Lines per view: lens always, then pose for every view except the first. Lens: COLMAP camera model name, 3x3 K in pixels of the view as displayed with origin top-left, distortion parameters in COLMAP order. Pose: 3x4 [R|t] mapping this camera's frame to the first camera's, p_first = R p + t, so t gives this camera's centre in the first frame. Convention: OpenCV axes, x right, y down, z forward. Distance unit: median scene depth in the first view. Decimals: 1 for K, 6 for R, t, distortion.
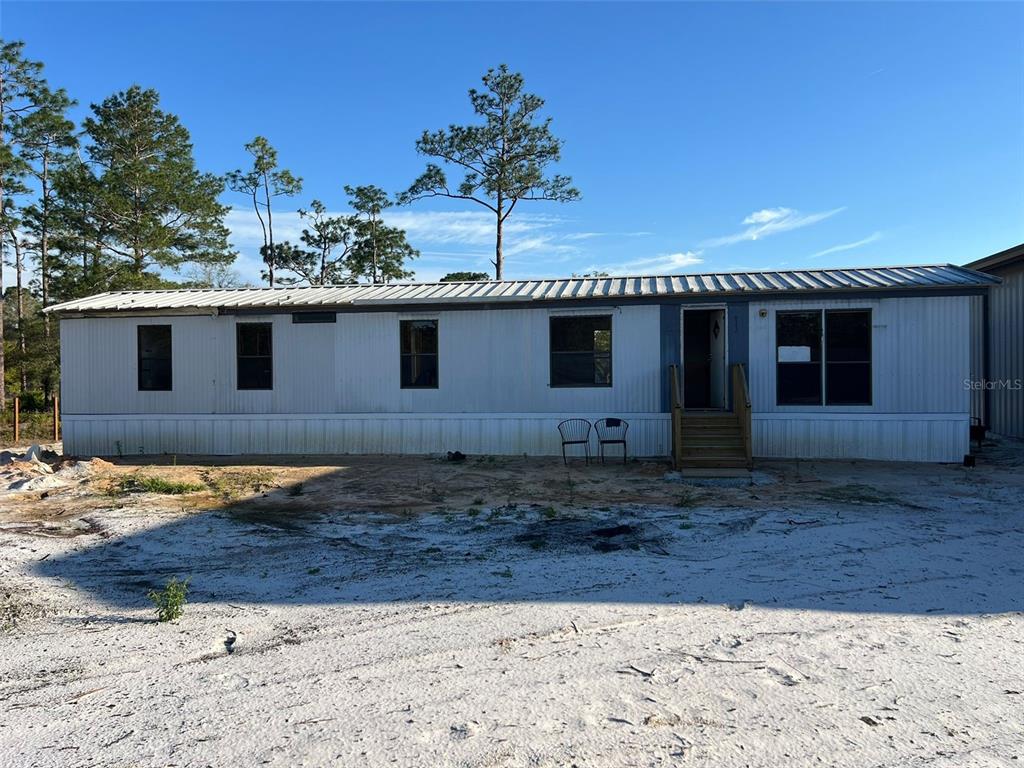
lens RADIAL K [[753.4, 0, 509.5], [0, 753.4, 389.4], [0, 0, 1]] dist [0.071028, -0.096663]
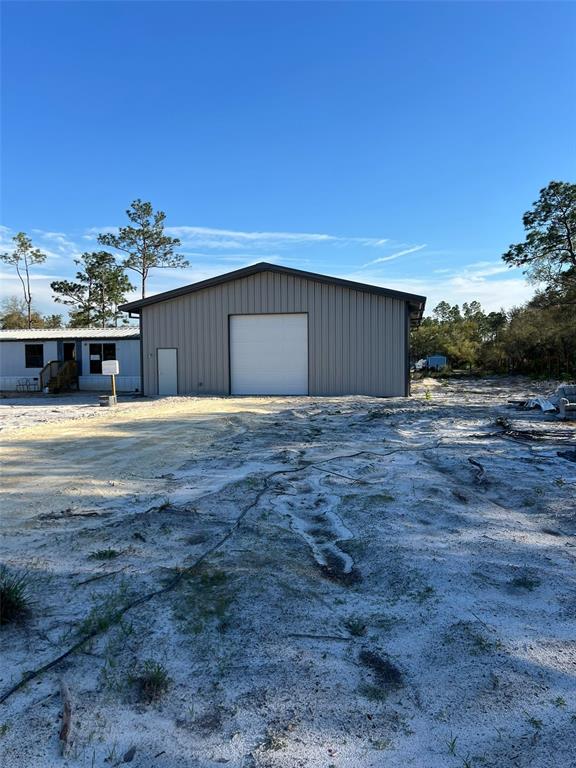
lens RADIAL K [[558.1, 0, 288.0], [0, 558.1, 384.0], [0, 0, 1]] dist [0.082059, -0.096552]
pose [[0.999694, -0.000974, -0.024713, 1.142560], [0.001722, 0.999540, 0.030266, -0.004678], [0.024672, -0.030299, 0.999236, -1.225454]]
